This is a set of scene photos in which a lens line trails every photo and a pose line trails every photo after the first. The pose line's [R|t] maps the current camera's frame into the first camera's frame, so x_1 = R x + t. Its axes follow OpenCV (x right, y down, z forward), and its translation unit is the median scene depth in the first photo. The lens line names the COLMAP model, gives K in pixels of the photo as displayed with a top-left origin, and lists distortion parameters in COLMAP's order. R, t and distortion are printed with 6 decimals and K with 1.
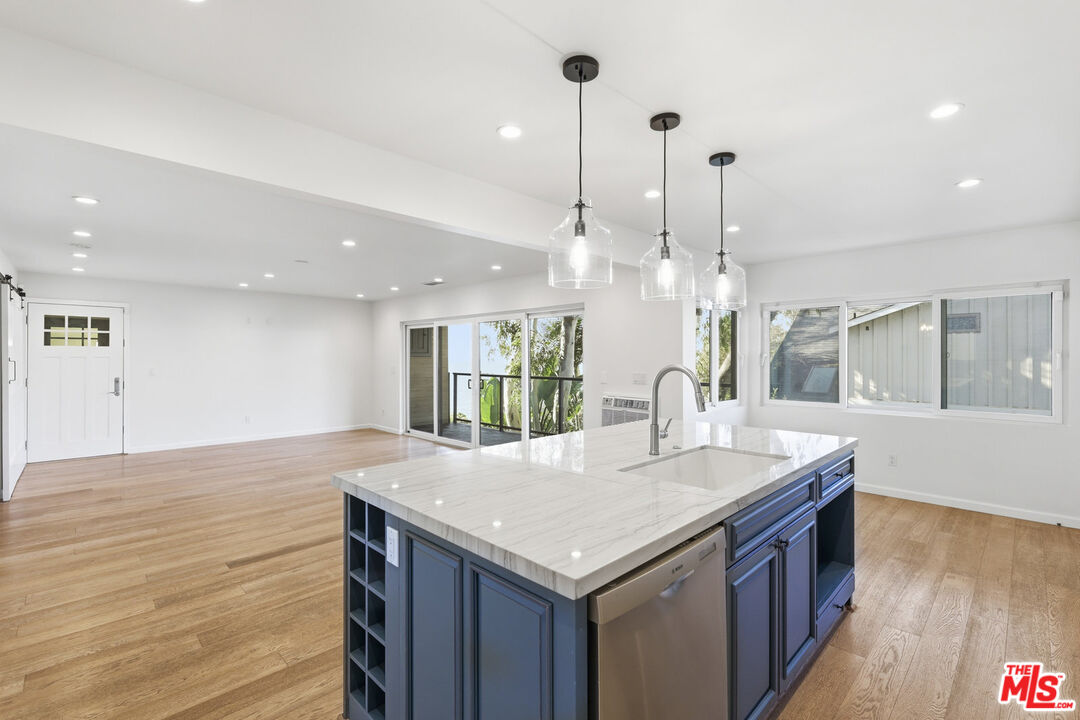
lens RADIAL K [[476.5, 0, 541.6], [0, 476.5, 352.9], [0, 0, 1]] dist [-0.000791, -0.000567]
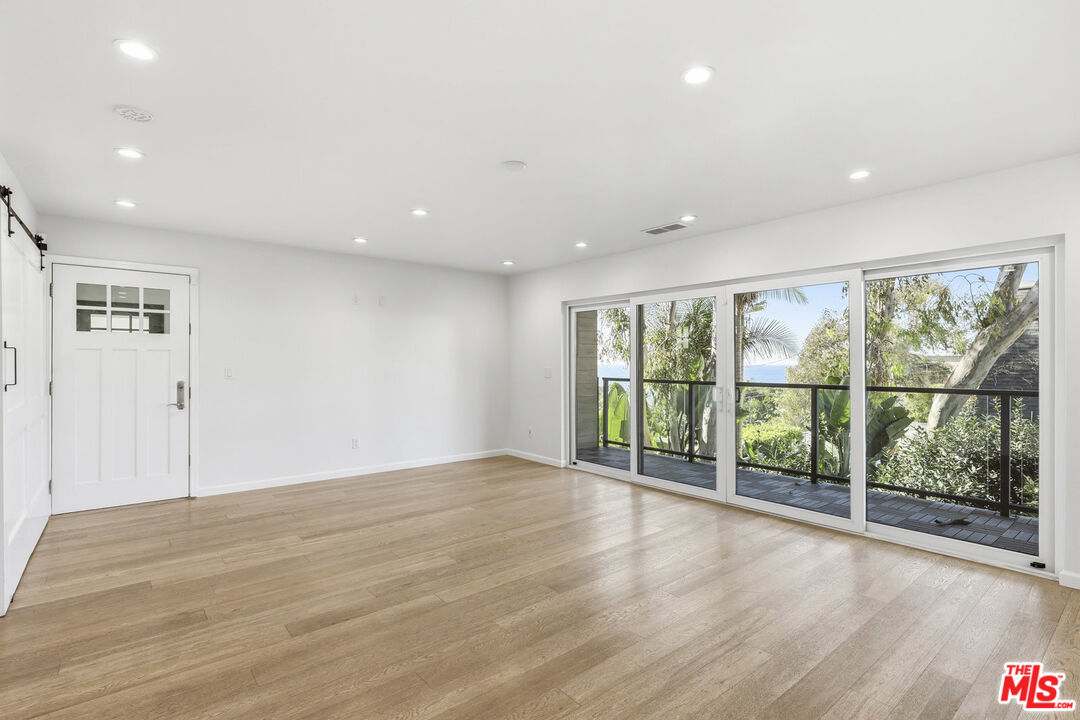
lens RADIAL K [[510.5, 0, 537.4], [0, 510.5, 360.5], [0, 0, 1]] dist [-0.000583, -0.000093]
pose [[0.995772, 0.001132, -0.091856, -0.319193], [-0.000772, 0.999992, 0.003958, 0.018776], [0.091860, -0.003871, 0.995764, 0.326201]]
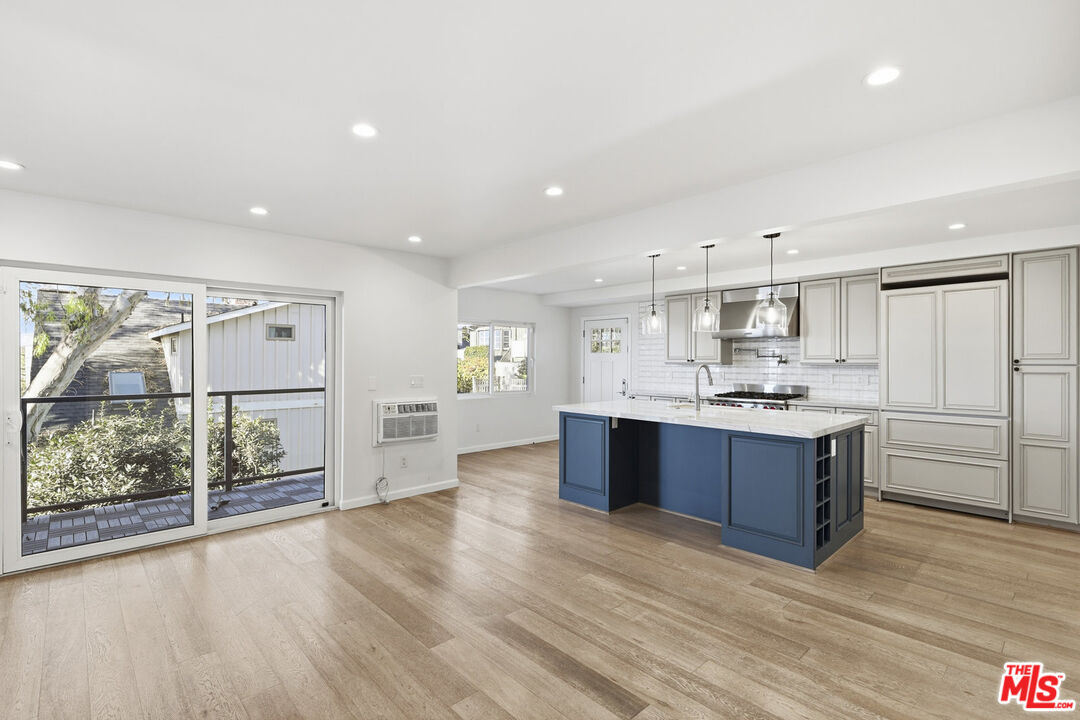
lens RADIAL K [[510.5, 0, 537.4], [0, 510.5, 360.5], [0, 0, 1]] dist [-0.000583, -0.000093]
pose [[0.029125, 0.000914, 0.999575, -0.587004], [-0.007999, 0.999968, -0.000682, 0.006359], [-0.999544, -0.007976, 0.029131, 0.503862]]
